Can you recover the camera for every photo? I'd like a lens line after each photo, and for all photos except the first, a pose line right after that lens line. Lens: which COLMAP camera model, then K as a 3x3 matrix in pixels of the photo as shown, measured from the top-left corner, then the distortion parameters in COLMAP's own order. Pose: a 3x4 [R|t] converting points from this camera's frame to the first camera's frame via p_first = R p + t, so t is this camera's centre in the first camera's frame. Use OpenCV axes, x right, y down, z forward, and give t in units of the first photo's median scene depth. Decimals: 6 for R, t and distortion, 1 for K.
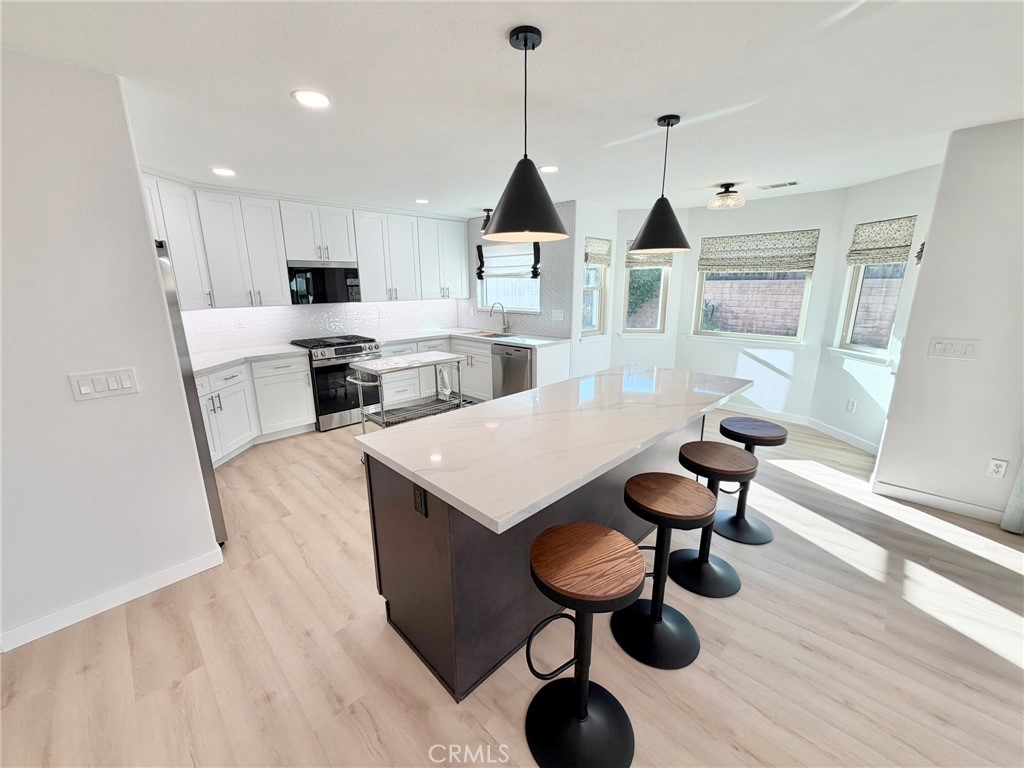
lens RADIAL K [[409.0, 0, 512.0], [0, 409.0, 384.0], [0, 0, 1]] dist [0.000527, 0.000105]
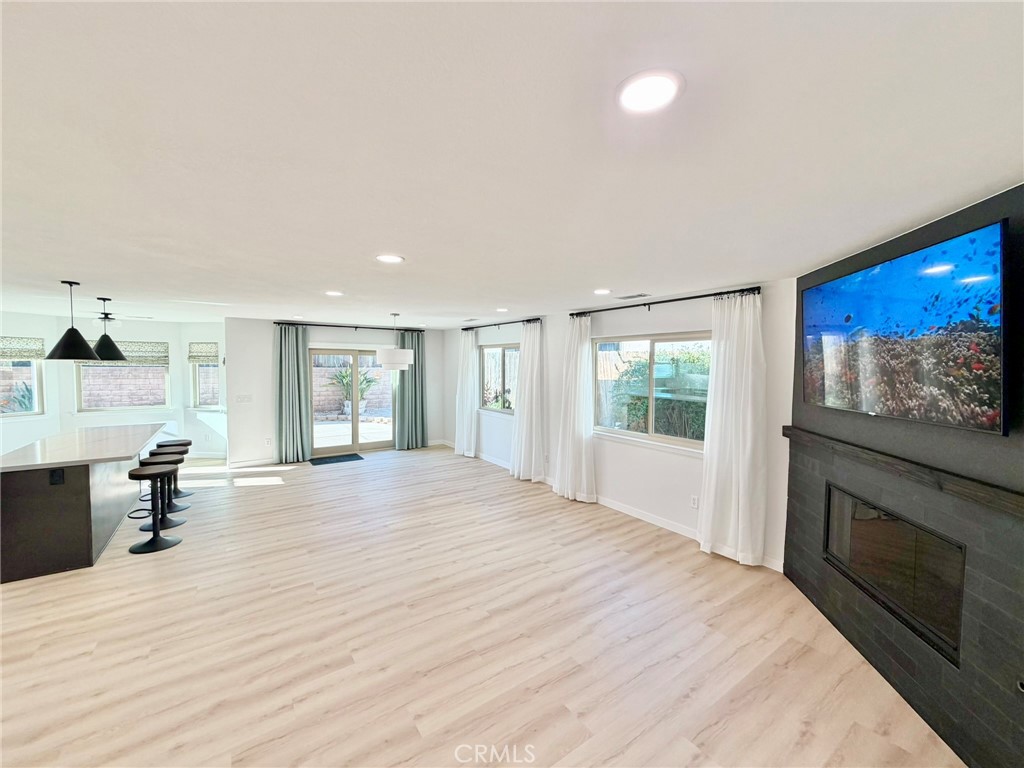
lens RADIAL K [[409.0, 0, 512.0], [0, 409.0, 384.0], [0, 0, 1]] dist [0.000527, 0.000105]
pose [[0.177826, -0.038977, 0.983290, -0.667790], [0.227642, 0.973742, -0.002570, 0.122936], [-0.957370, 0.224295, 0.182029, -0.640277]]
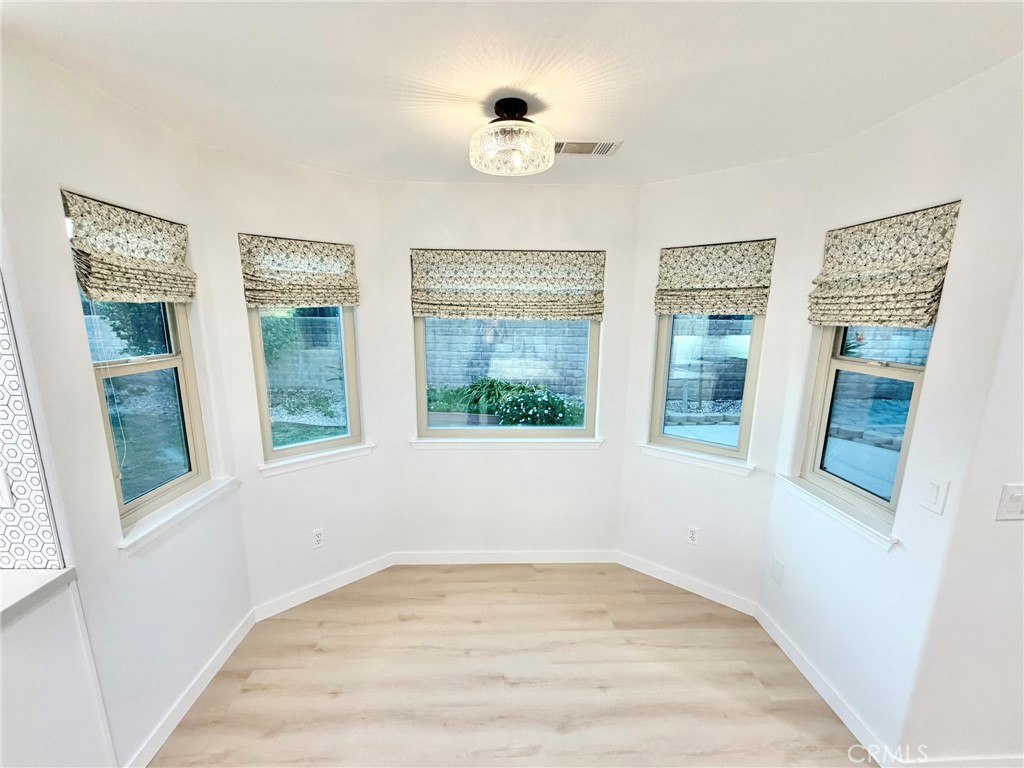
lens RADIAL K [[422.9, 0, 501.0], [0, 422.9, 397.8], [0, 0, 1]] dist [-0.002063, -0.000095]
pose [[0.691441, -0.133488, 0.709993, 0.178239], [0.161647, 0.986450, 0.028042, -0.201699], [-0.704116, 0.095379, 0.703650, 0.665879]]
